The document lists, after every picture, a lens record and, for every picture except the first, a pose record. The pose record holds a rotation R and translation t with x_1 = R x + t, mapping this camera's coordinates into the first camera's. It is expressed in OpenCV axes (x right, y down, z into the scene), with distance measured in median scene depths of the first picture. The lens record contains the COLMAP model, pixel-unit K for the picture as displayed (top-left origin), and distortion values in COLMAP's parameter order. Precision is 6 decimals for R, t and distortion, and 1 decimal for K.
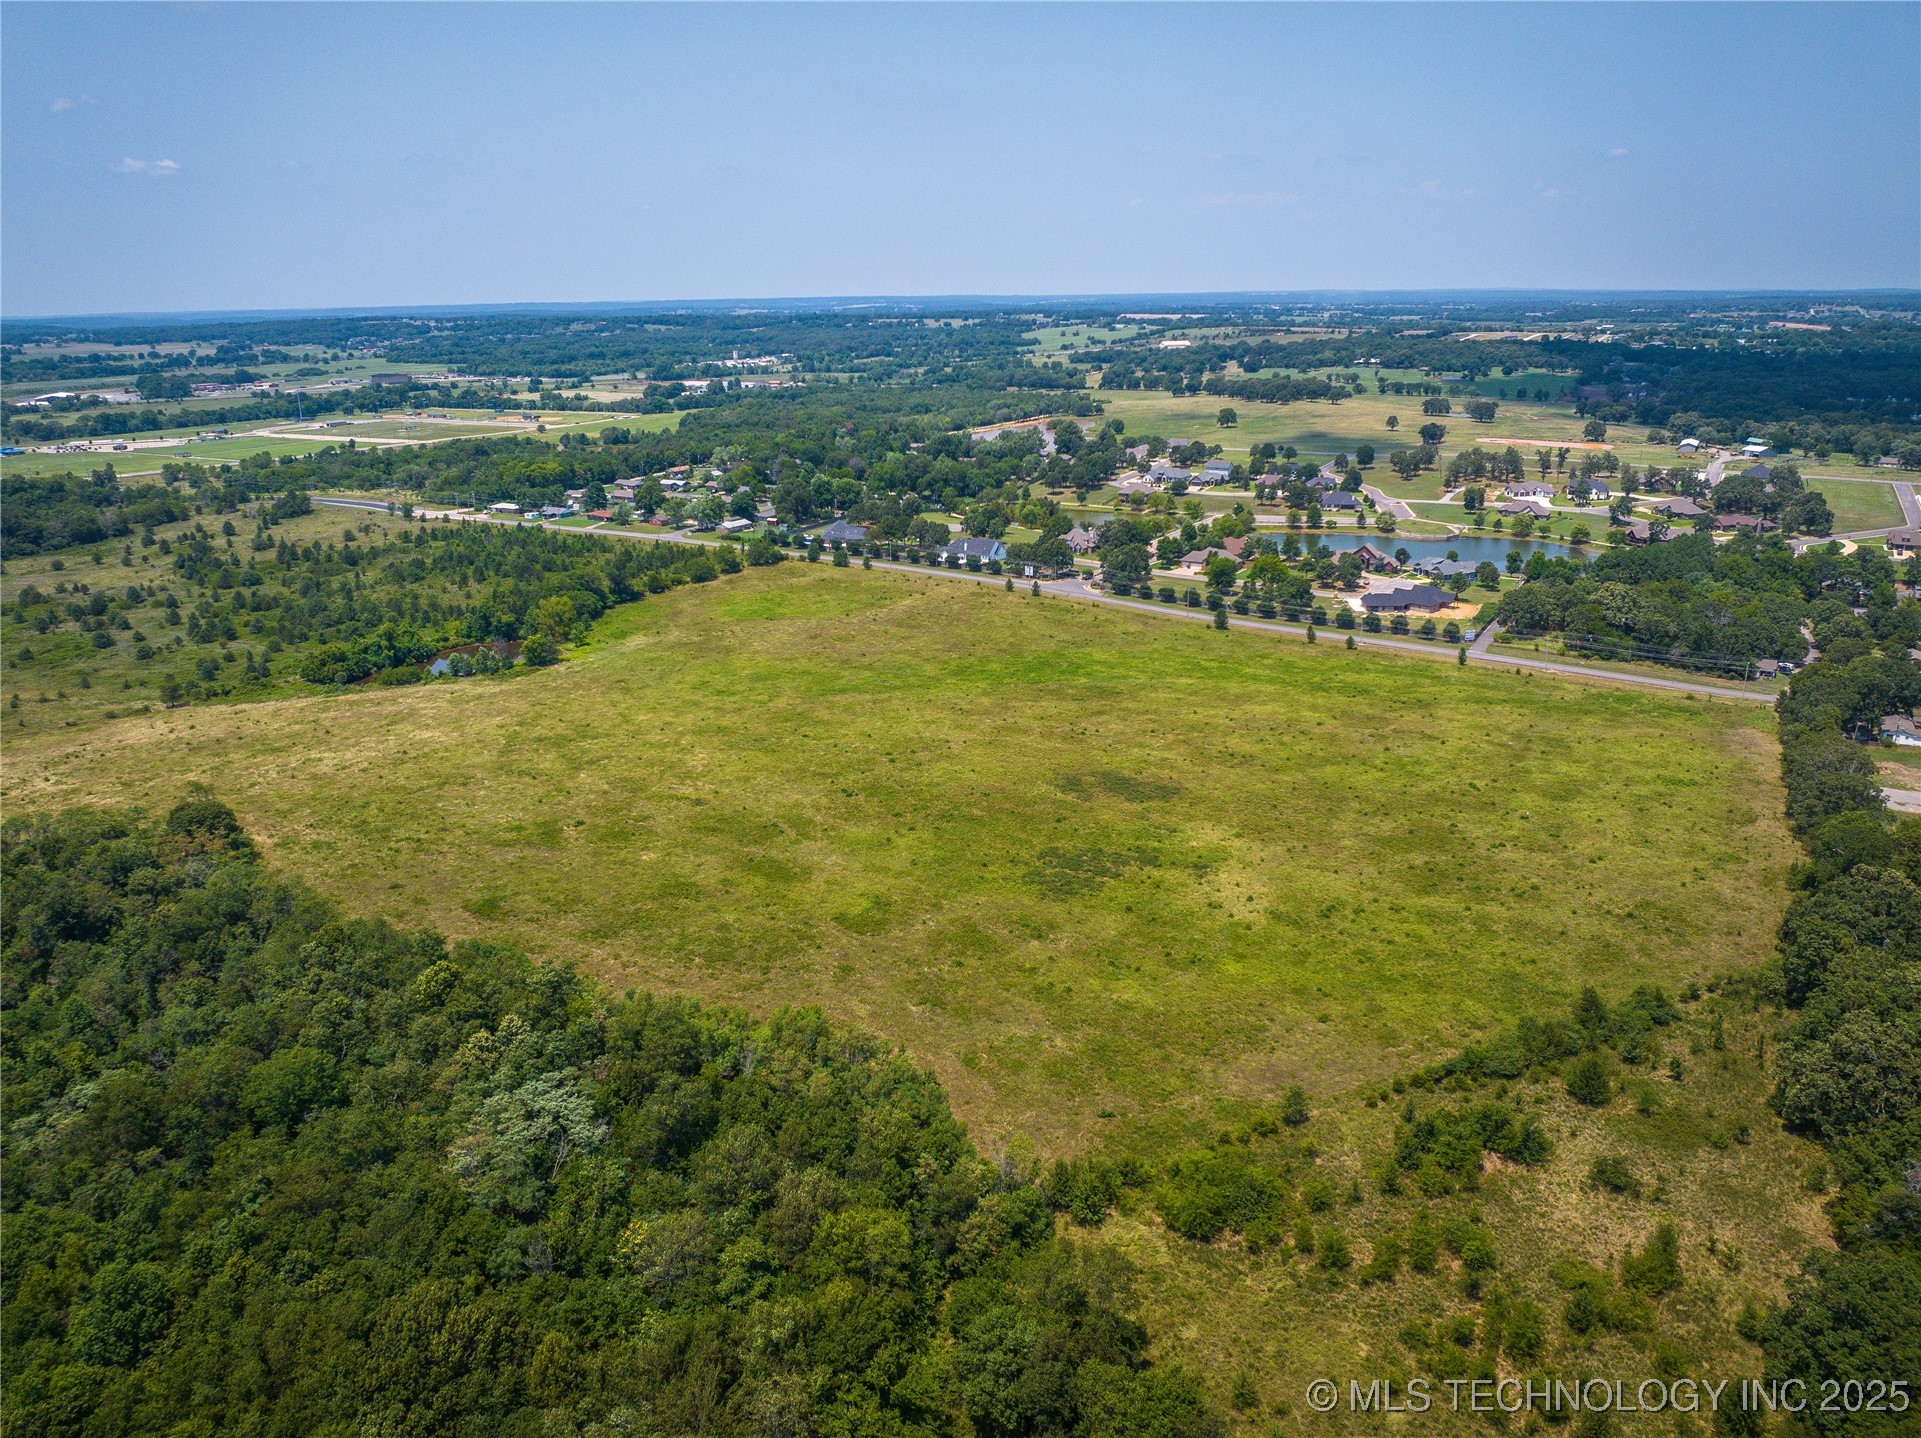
lens RADIAL K [[1350.2, 0, 960.5], [0, 1350.2, 719.0], [0, 0, 1]] dist [-0.035182, -0.000187]
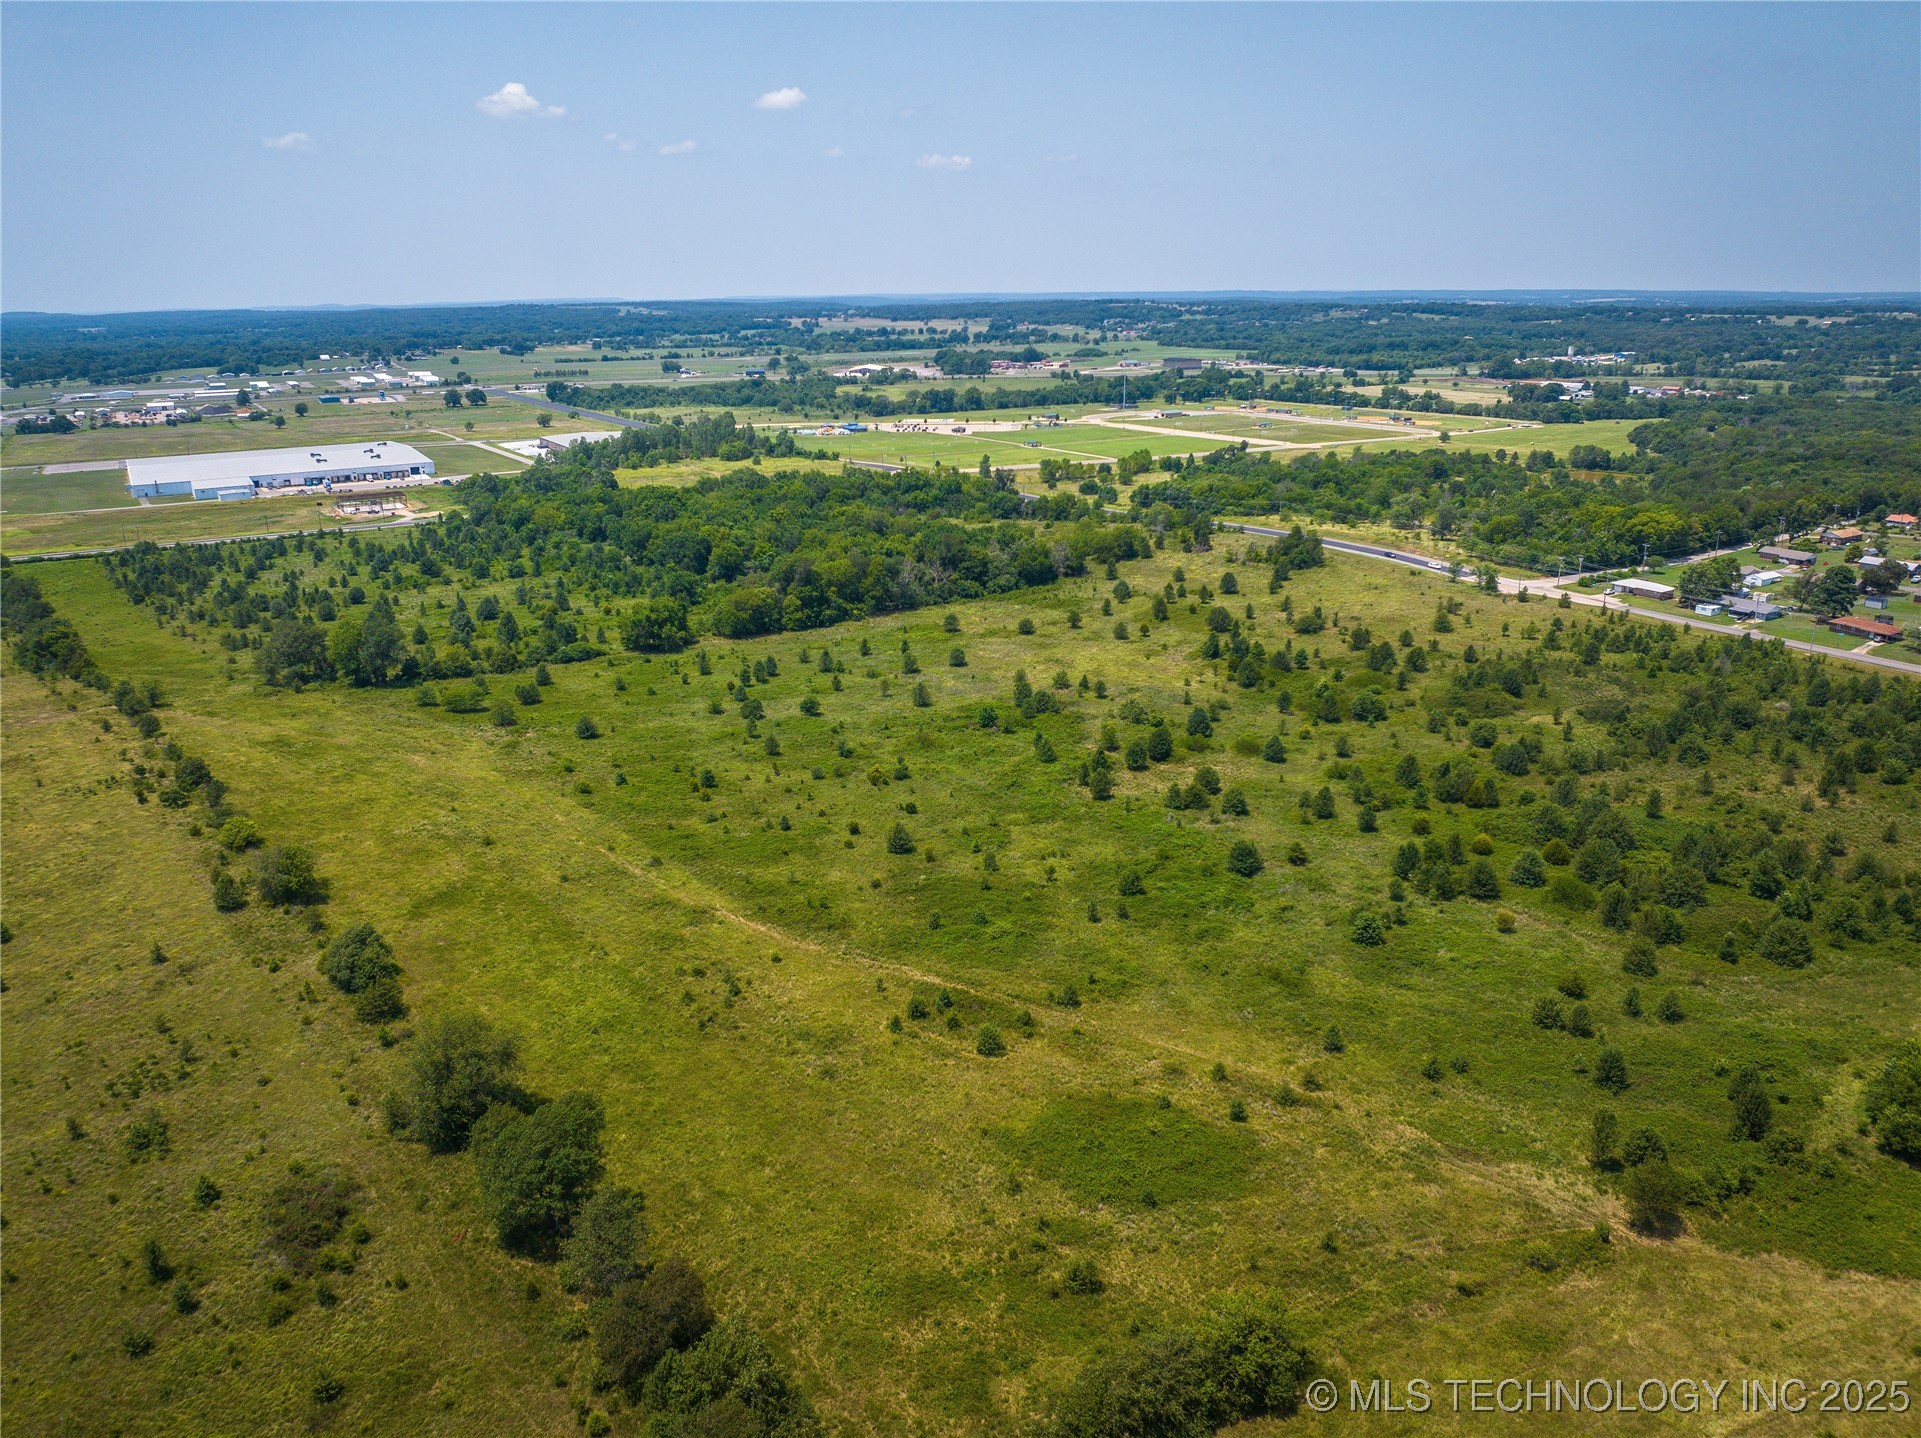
lens RADIAL K [[1350.2, 0, 960.5], [0, 1350.2, 719.0], [0, 0, 1]] dist [-0.035182, -0.000187]
pose [[0.886811, 0.144385, -0.438998, -0.357873], [-0.141497, 0.989151, 0.039492, -0.081645], [0.439938, 0.027095, 0.897619, 0.325477]]
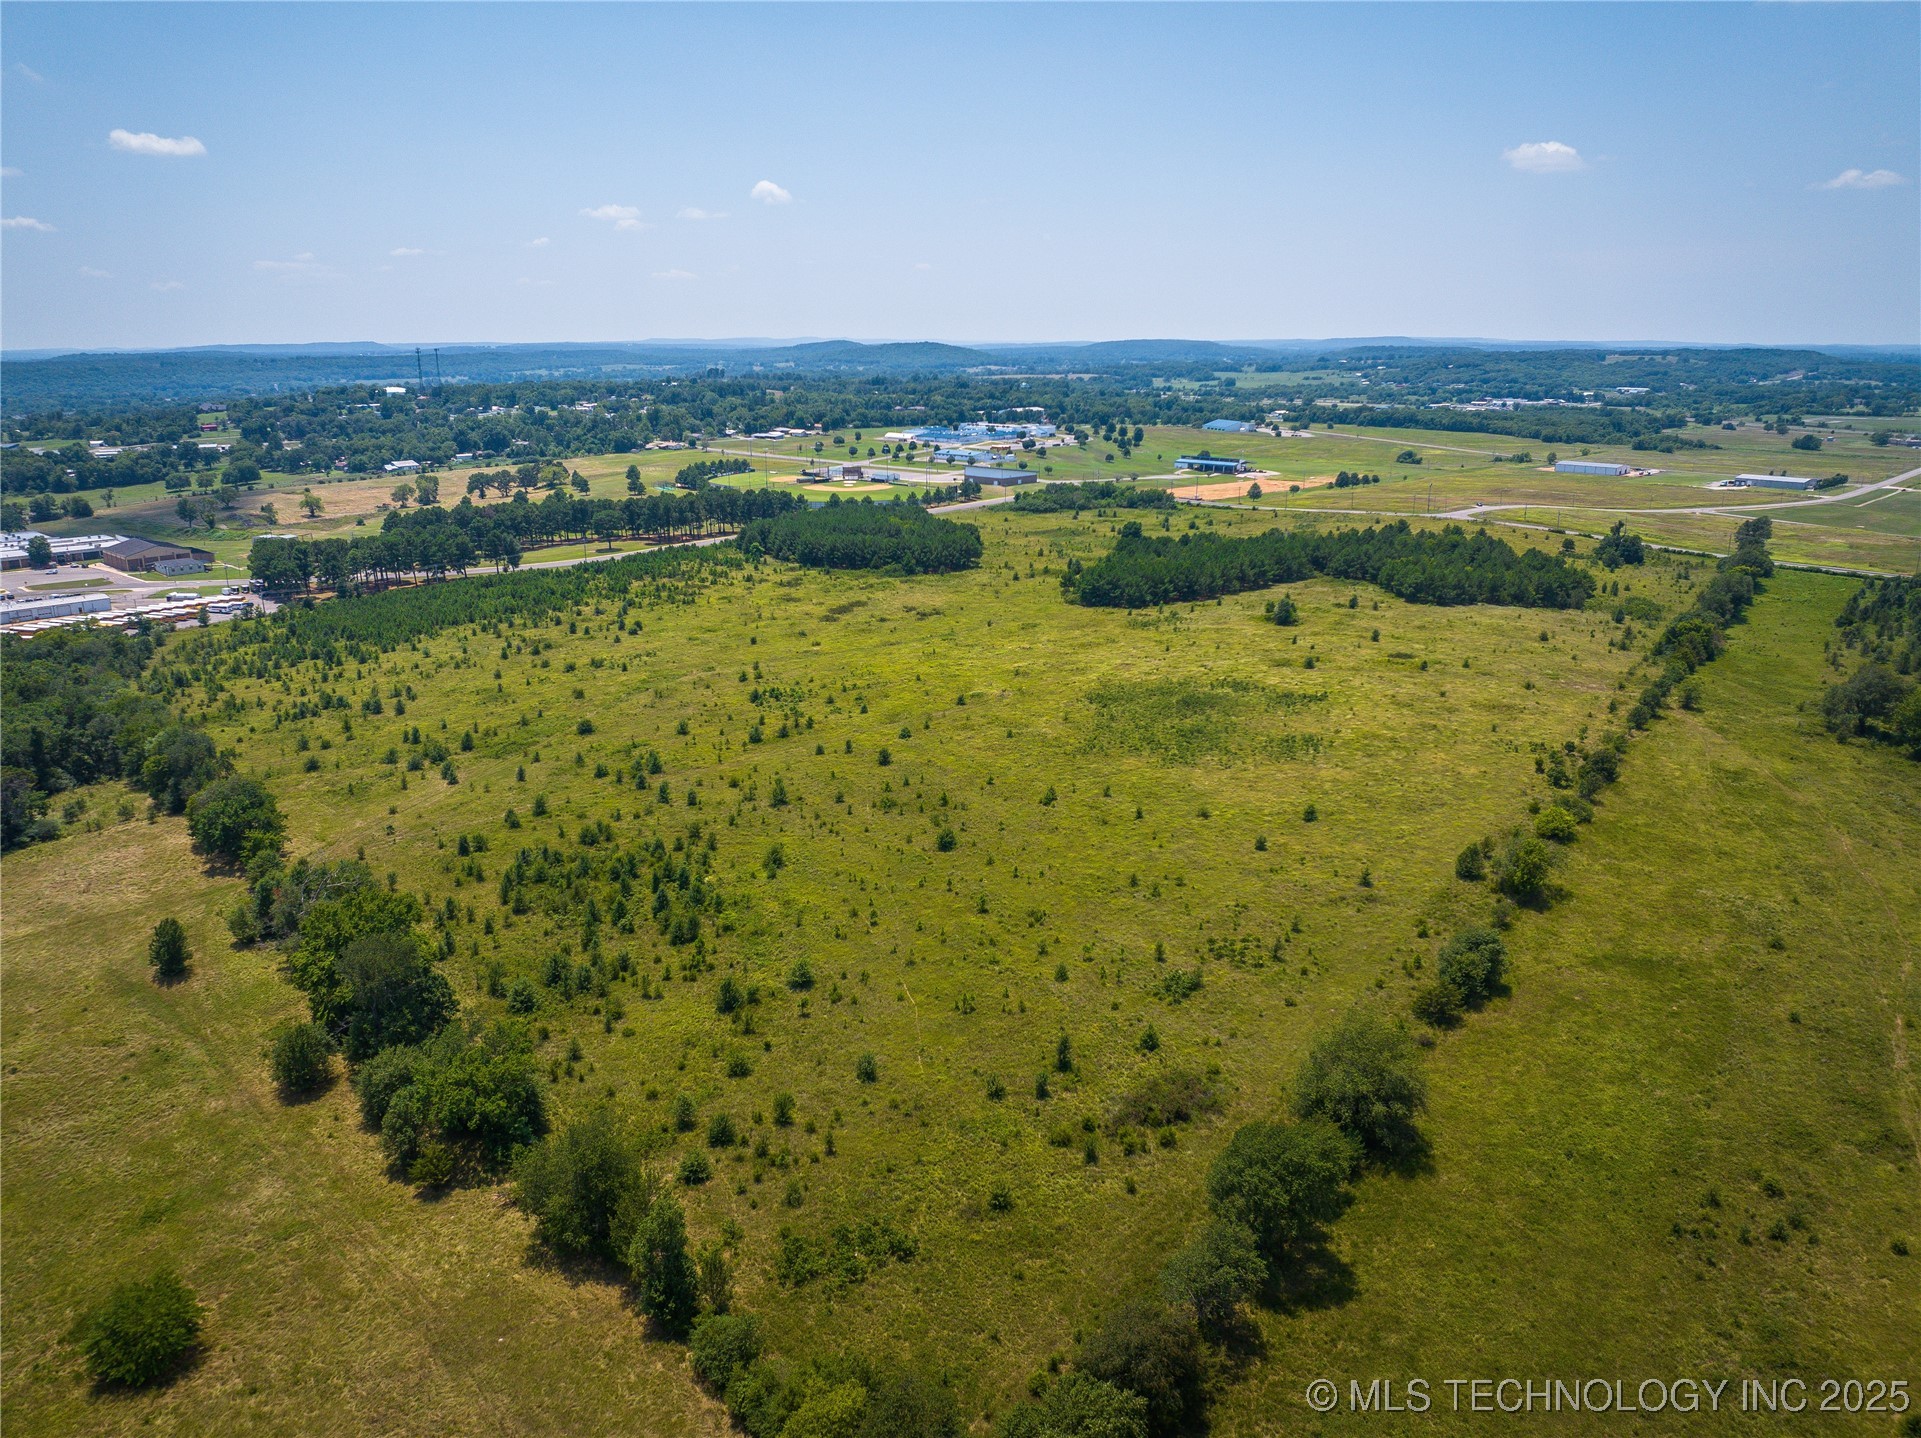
lens RADIAL K [[1341.3, 0, 960.5], [0, 1341.3, 719.0], [0, 0, 1]] dist [-0.036571, -0.005607]
pose [[-0.226636, 0.281004, -0.932562, -0.323863], [-0.288137, 0.895275, 0.339793, -0.109800], [0.930383, 0.345715, -0.121934, 0.450186]]
